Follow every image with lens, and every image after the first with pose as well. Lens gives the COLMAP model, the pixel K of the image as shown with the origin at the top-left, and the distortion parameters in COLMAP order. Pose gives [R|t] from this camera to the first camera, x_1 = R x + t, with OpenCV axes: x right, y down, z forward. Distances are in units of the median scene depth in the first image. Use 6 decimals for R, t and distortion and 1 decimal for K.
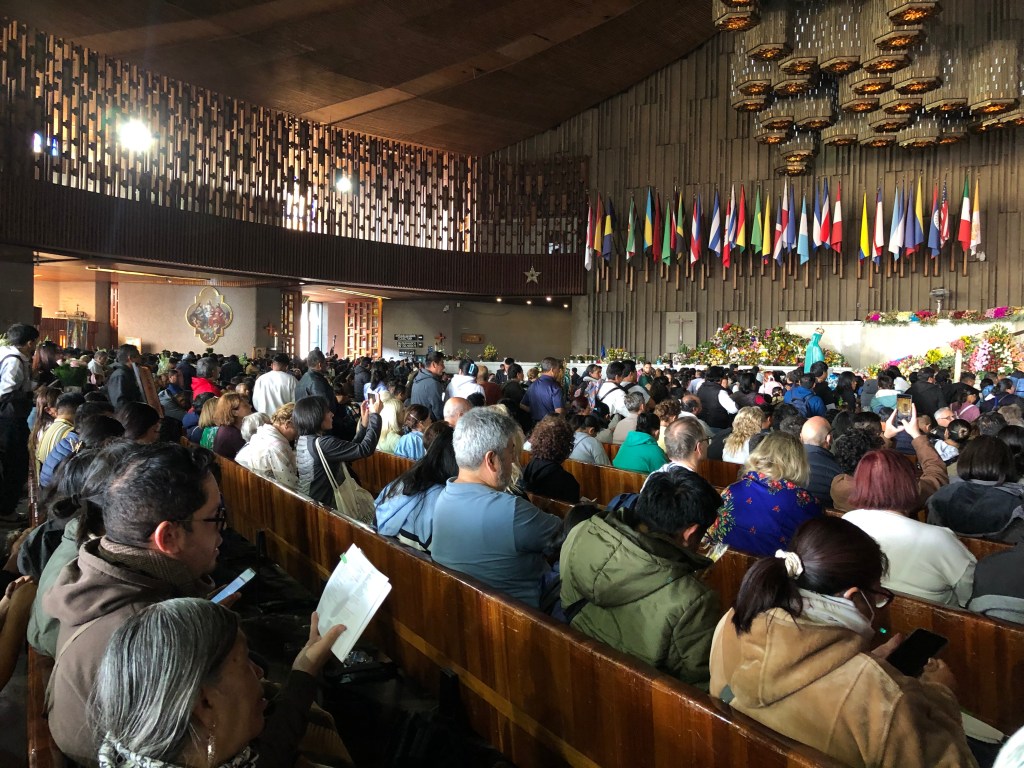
lens RADIAL K [[820.4, 0, 512.0], [0, 820.4, 384.0], [0, 0, 1]] dist [-0.003152, -0.011394]
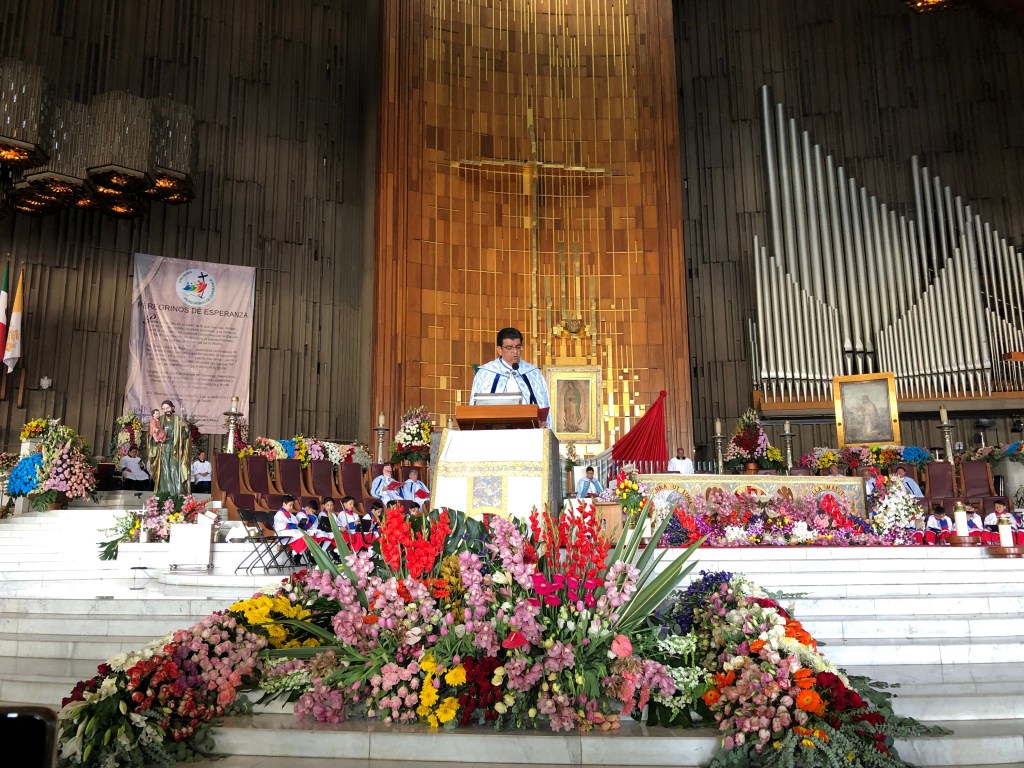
lens RADIAL K [[820.4, 0, 512.0], [0, 820.4, 384.0], [0, 0, 1]] dist [-0.003152, -0.011394]
pose [[0.655743, 0.122364, 0.745003, 0.298313], [0.037300, 0.980323, -0.193845, 0.003590], [-0.754063, 0.154901, 0.638275, 0.211113]]
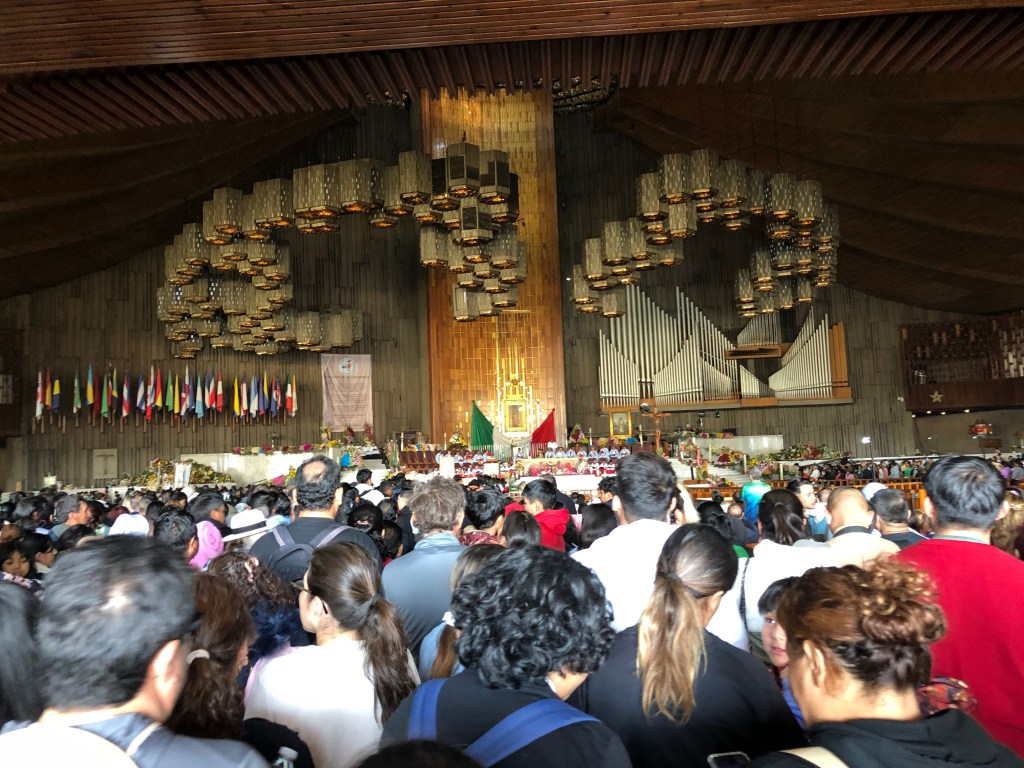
lens RADIAL K [[820.4, 0, 512.0], [0, 820.4, 384.0], [0, 0, 1]] dist [-0.003152, -0.011394]
pose [[0.630265, 0.037841, 0.775457, -0.490067], [0.068251, 0.992244, -0.103892, -0.006443], [-0.773374, 0.118406, 0.622794, -0.459794]]
